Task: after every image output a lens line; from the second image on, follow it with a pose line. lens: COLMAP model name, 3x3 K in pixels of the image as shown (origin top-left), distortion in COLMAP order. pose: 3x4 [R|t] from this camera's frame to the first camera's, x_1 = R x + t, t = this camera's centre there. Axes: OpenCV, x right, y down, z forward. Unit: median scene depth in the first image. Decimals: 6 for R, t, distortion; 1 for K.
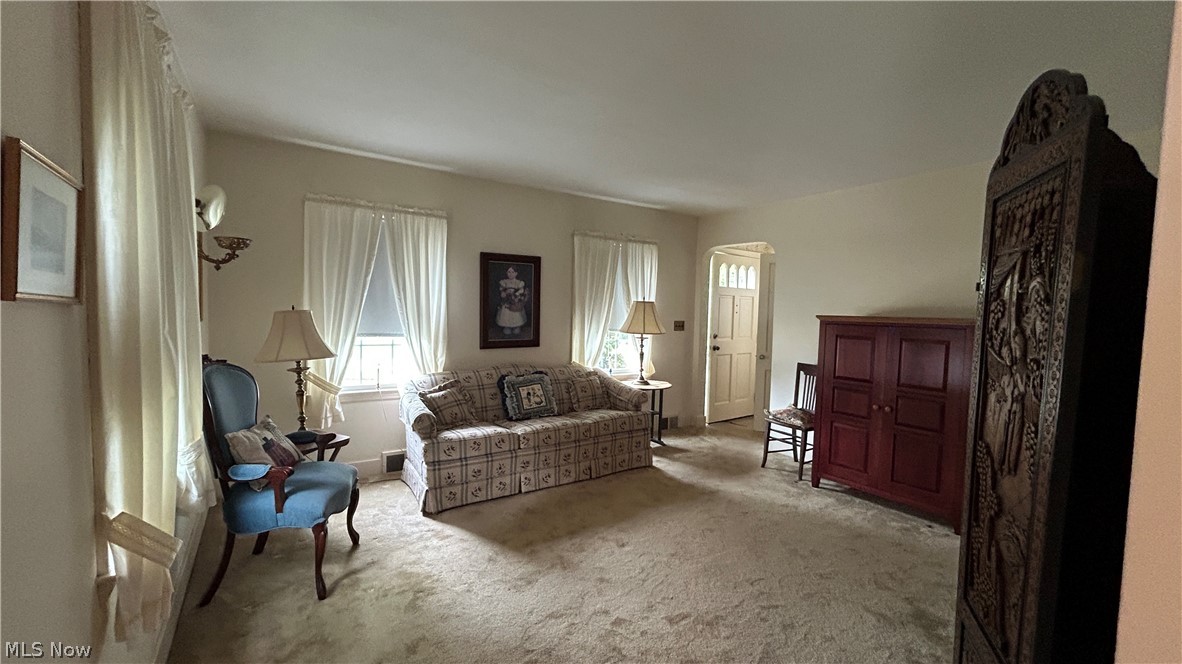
lens RADIAL K [[480.6, 0, 591.0], [0, 480.6, 332.0], [0, 0, 1]] dist [0.000686, 0.000187]
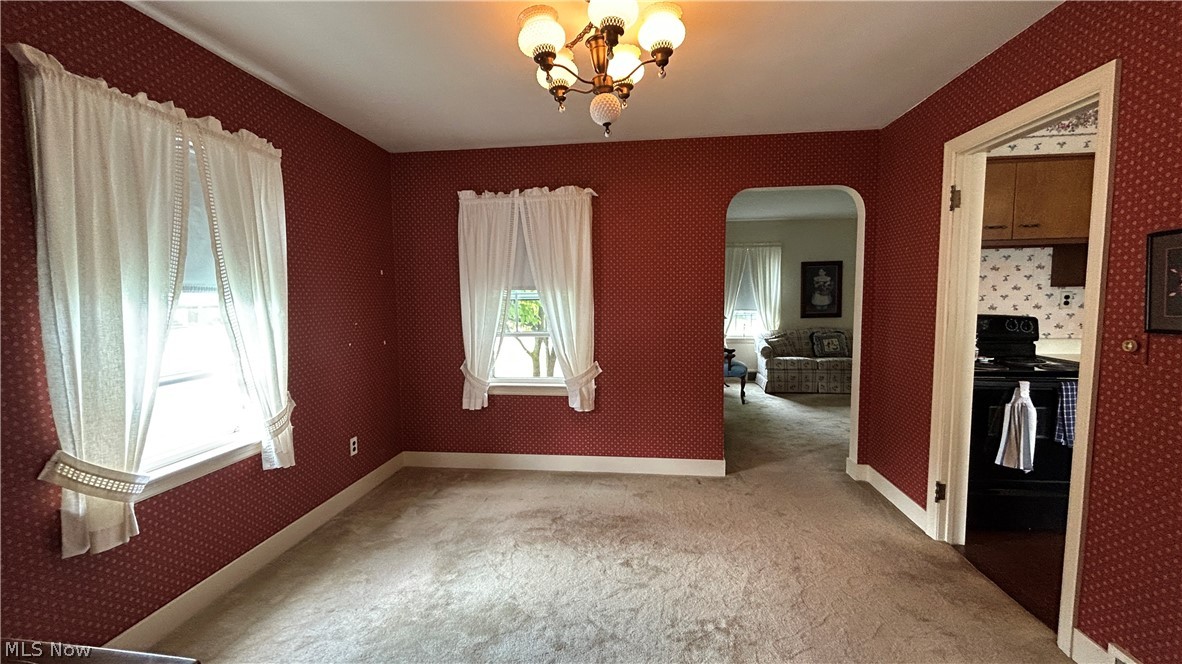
lens RADIAL K [[520.3, 0, 576.2], [0, 520.3, 341.1], [0, 0, 1]] dist [0.001165, 0.000235]
pose [[0.754891, 0.015916, -0.655657, 0.415069], [-0.000178, 0.999710, 0.024062, 0.078087], [0.655851, -0.018047, 0.754675, -1.011369]]
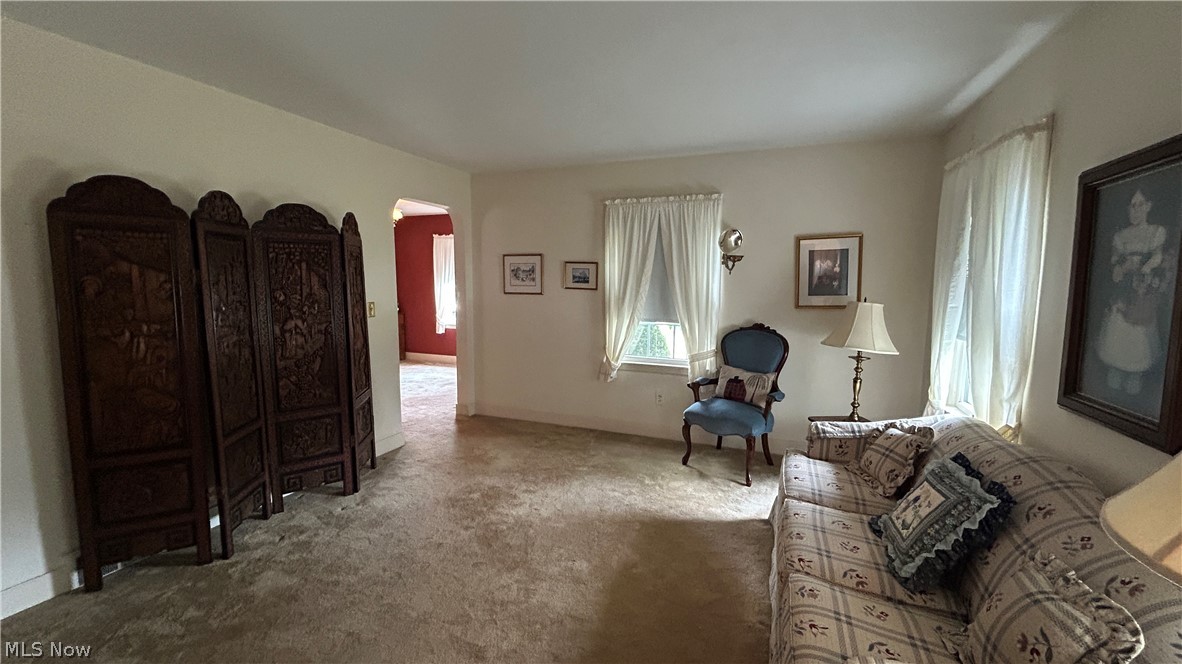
lens RADIAL K [[480.6, 0, 591.0], [0, 480.6, 332.0], [0, 0, 1]] dist [0.000686, 0.000187]
pose [[-0.820852, 0.033549, -0.570155, 0.368876], [-0.052276, 0.989670, 0.133494, -0.068976], [0.568744, 0.139384, -0.810618, 1.176871]]
